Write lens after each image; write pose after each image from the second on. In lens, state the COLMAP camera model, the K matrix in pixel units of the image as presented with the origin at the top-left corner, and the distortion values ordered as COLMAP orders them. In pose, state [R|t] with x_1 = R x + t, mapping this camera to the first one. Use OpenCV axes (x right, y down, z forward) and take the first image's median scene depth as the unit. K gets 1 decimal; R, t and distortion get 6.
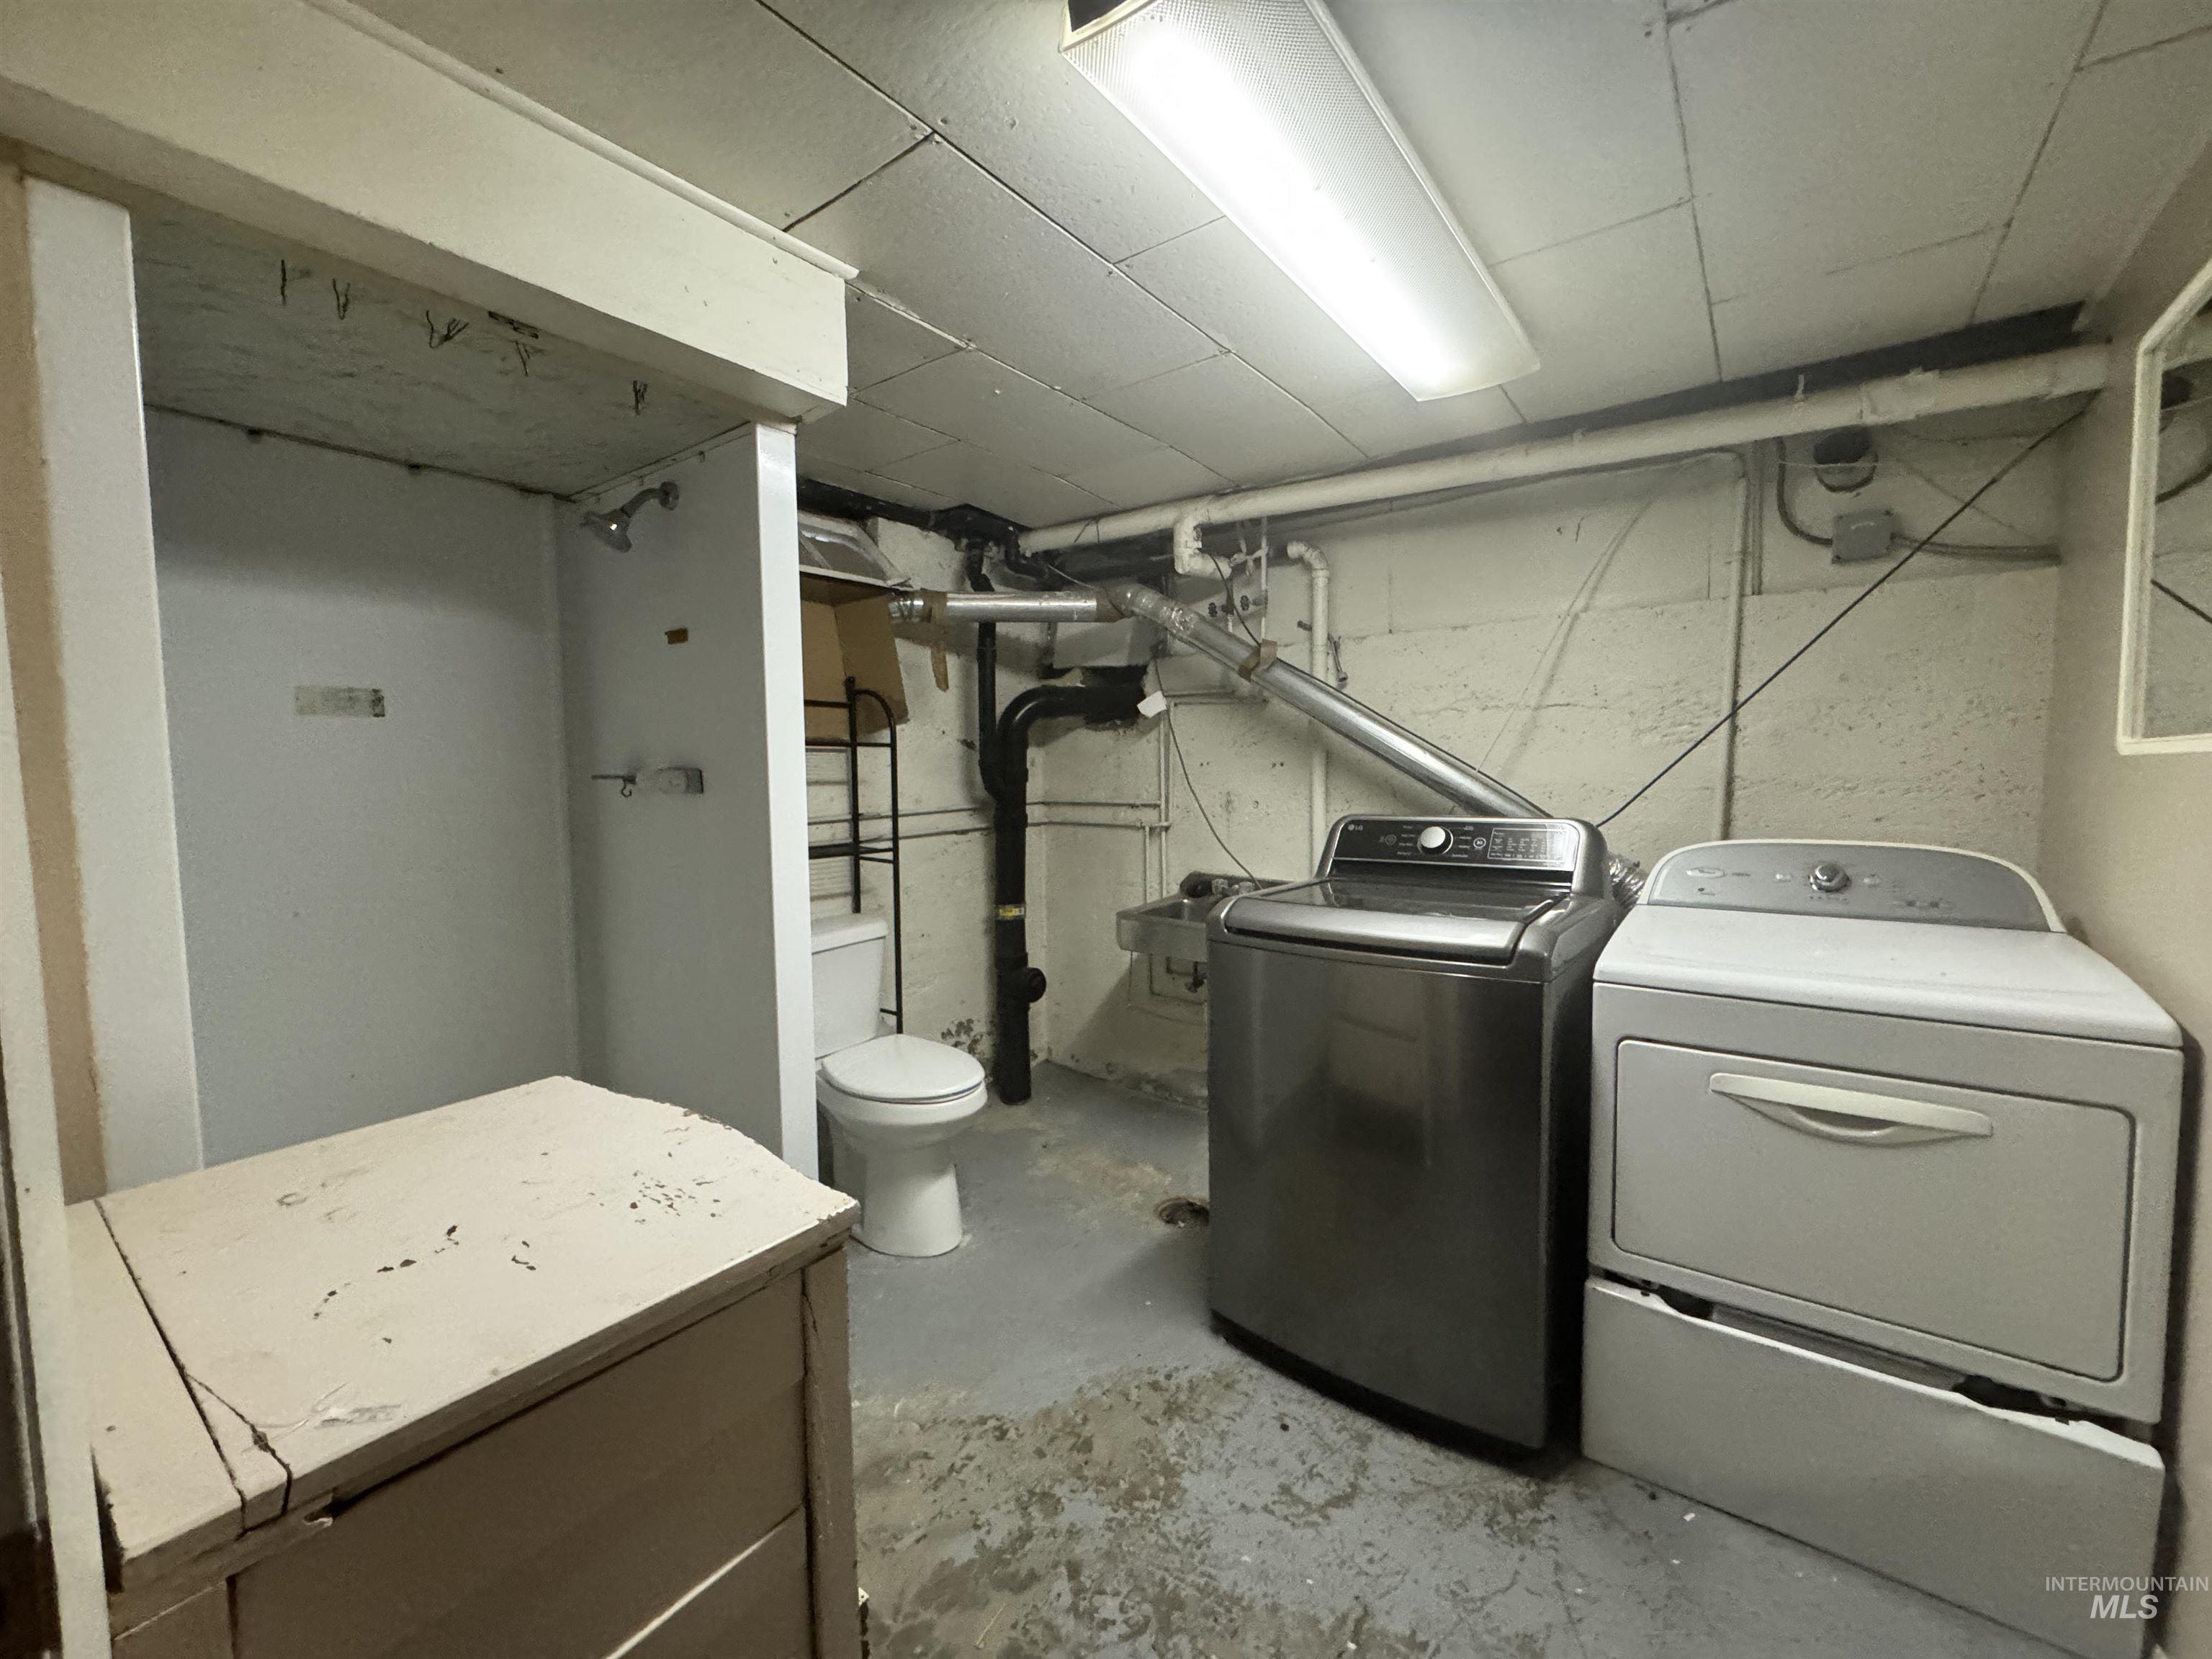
lens RADIAL K [[878.3, 0, 1113.5], [0, 878.3, 819.5], [0, 0, 1]] dist [-0.004219, 0.000677]
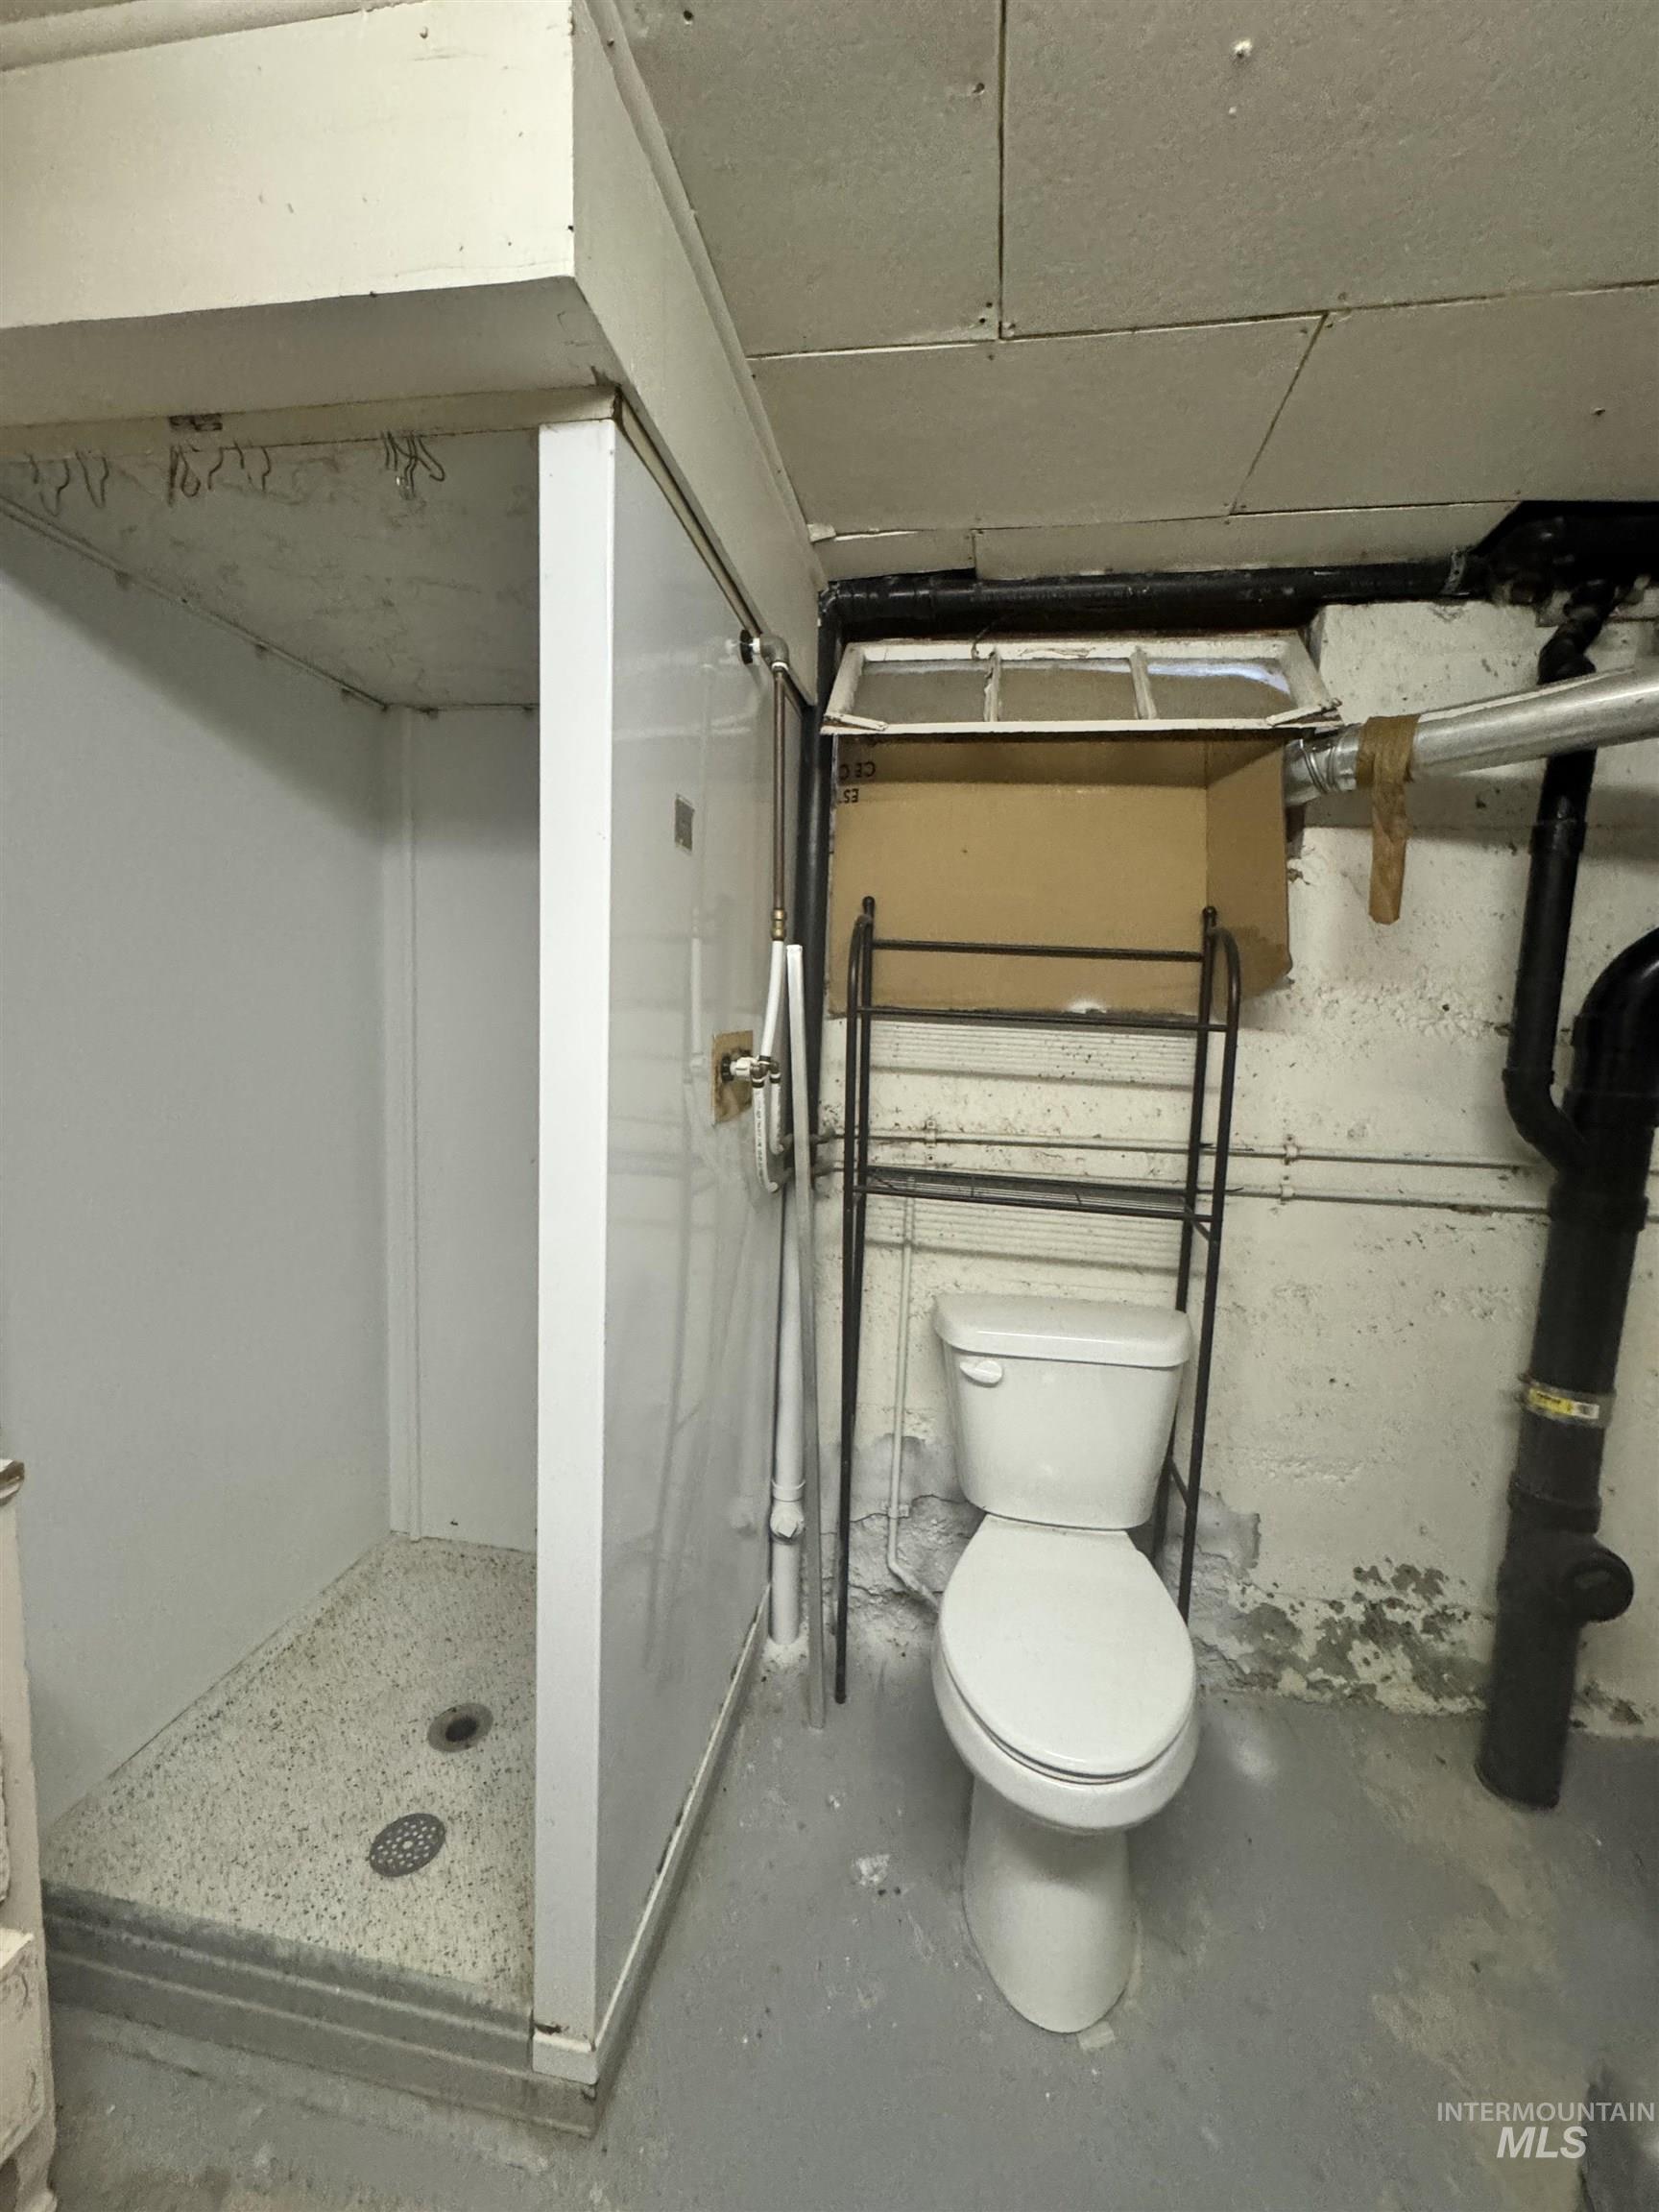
lens RADIAL K [[878.3, 0, 831.9], [0, 878.3, 1107.5], [0, 0, 1]] dist [-0.004219, 0.000677]
pose [[0.447793, 0.123493, -0.885568, 0.108983], [-0.105650, 0.990786, 0.084743, -0.051479], [0.887874, 0.055613, 0.456714, 0.492367]]
